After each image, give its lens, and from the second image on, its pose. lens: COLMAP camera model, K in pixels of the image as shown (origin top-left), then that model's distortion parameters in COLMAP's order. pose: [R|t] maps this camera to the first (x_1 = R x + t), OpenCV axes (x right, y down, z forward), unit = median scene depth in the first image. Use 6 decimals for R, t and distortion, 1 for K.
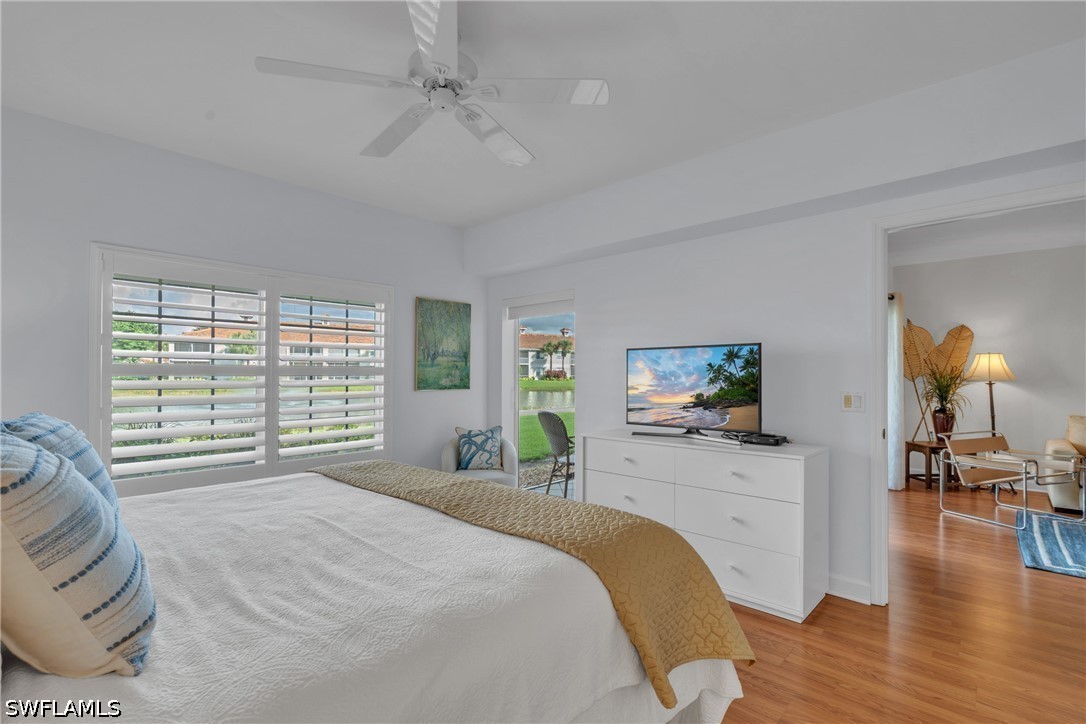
lens RADIAL K [[494.4, 0, 525.9], [0, 494.4, 371.3], [0, 0, 1]] dist [-0.000894, 0.000471]
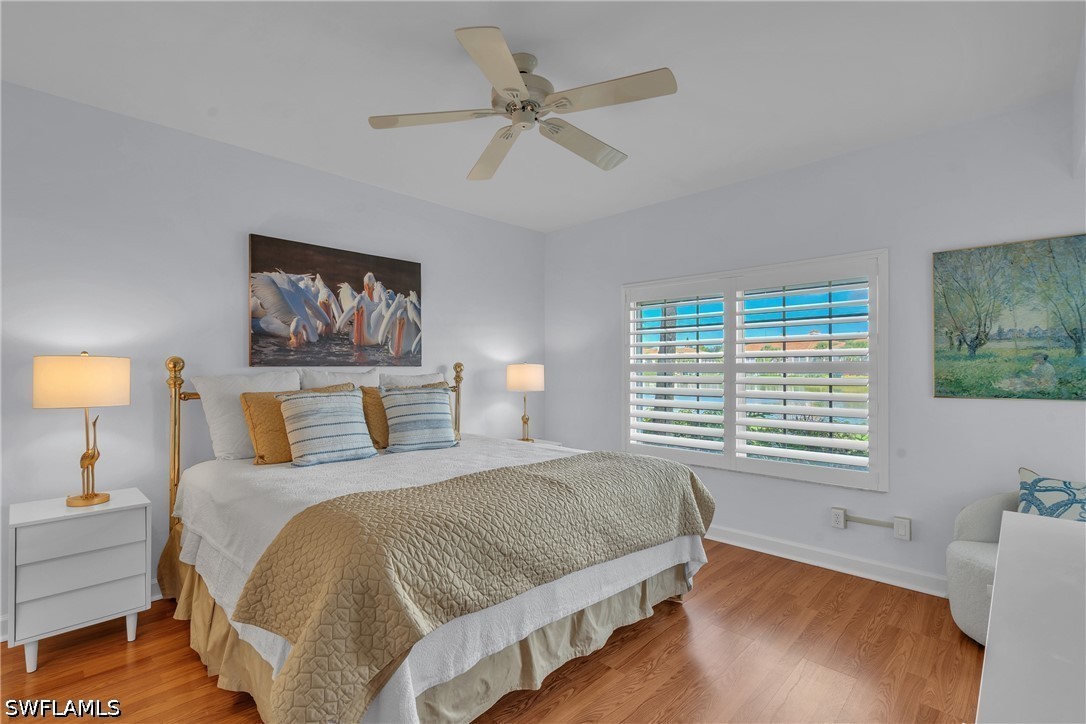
lens RADIAL K [[494.4, 0, 525.9], [0, 494.4, 371.3], [0, 0, 1]] dist [-0.000894, 0.000471]
pose [[-0.004479, -0.001162, -0.999989, 0.419039], [0.003692, 0.999992, -0.001179, 0.004368], [0.999983, -0.003698, -0.004475, 0.452523]]
